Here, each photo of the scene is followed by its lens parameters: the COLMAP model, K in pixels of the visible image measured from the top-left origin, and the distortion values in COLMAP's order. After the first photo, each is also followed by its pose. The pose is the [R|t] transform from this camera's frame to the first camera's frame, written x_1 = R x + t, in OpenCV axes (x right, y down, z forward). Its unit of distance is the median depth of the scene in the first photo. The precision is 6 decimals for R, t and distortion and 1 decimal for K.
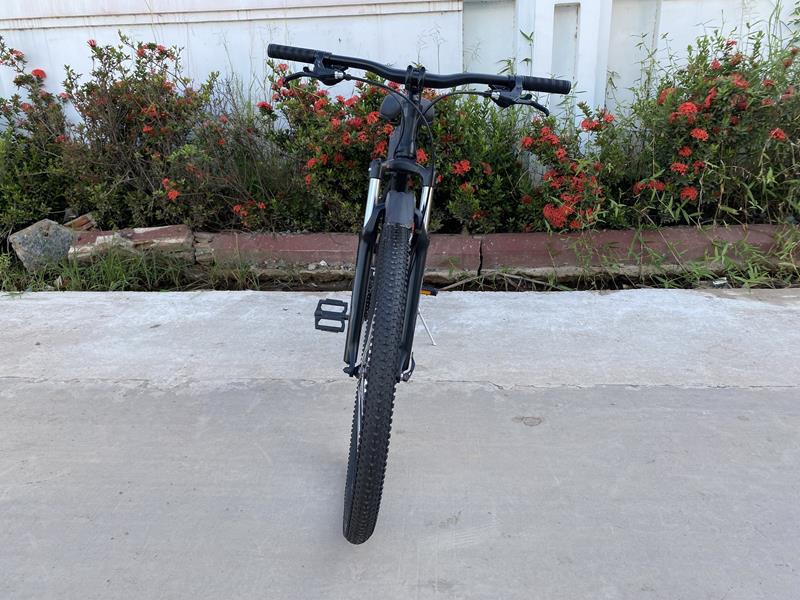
lens RADIAL K [[610.9, 0, 398.7], [0, 610.9, 301.2], [0, 0, 1]] dist [0.019190, -0.020302]
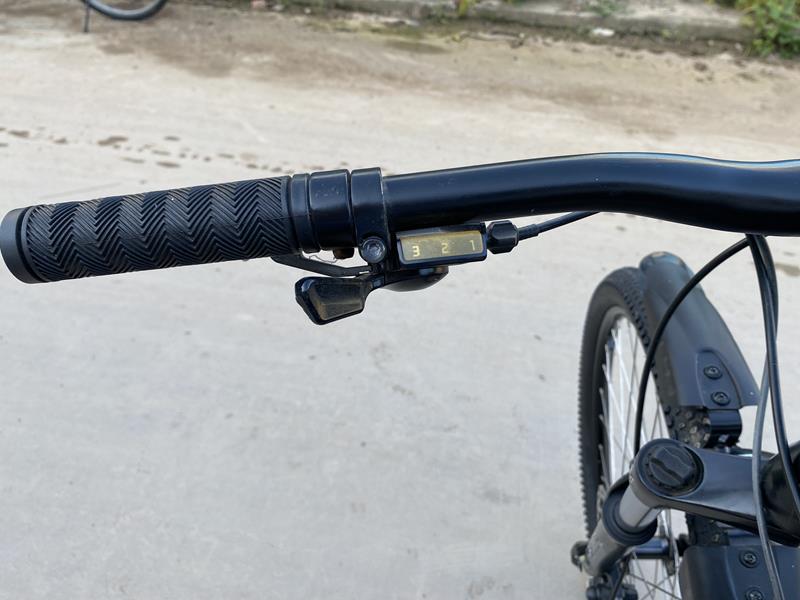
lens RADIAL K [[610.9, 0, 401.2], [0, 610.9, 300.8], [0, 0, 1]] dist [0.019190, -0.020302]
pose [[-0.995894, -0.062420, 0.065566, 0.066475], [0.028641, 0.469812, 0.882302, -0.207414], [-0.085877, 0.880557, -0.466095, 0.457824]]
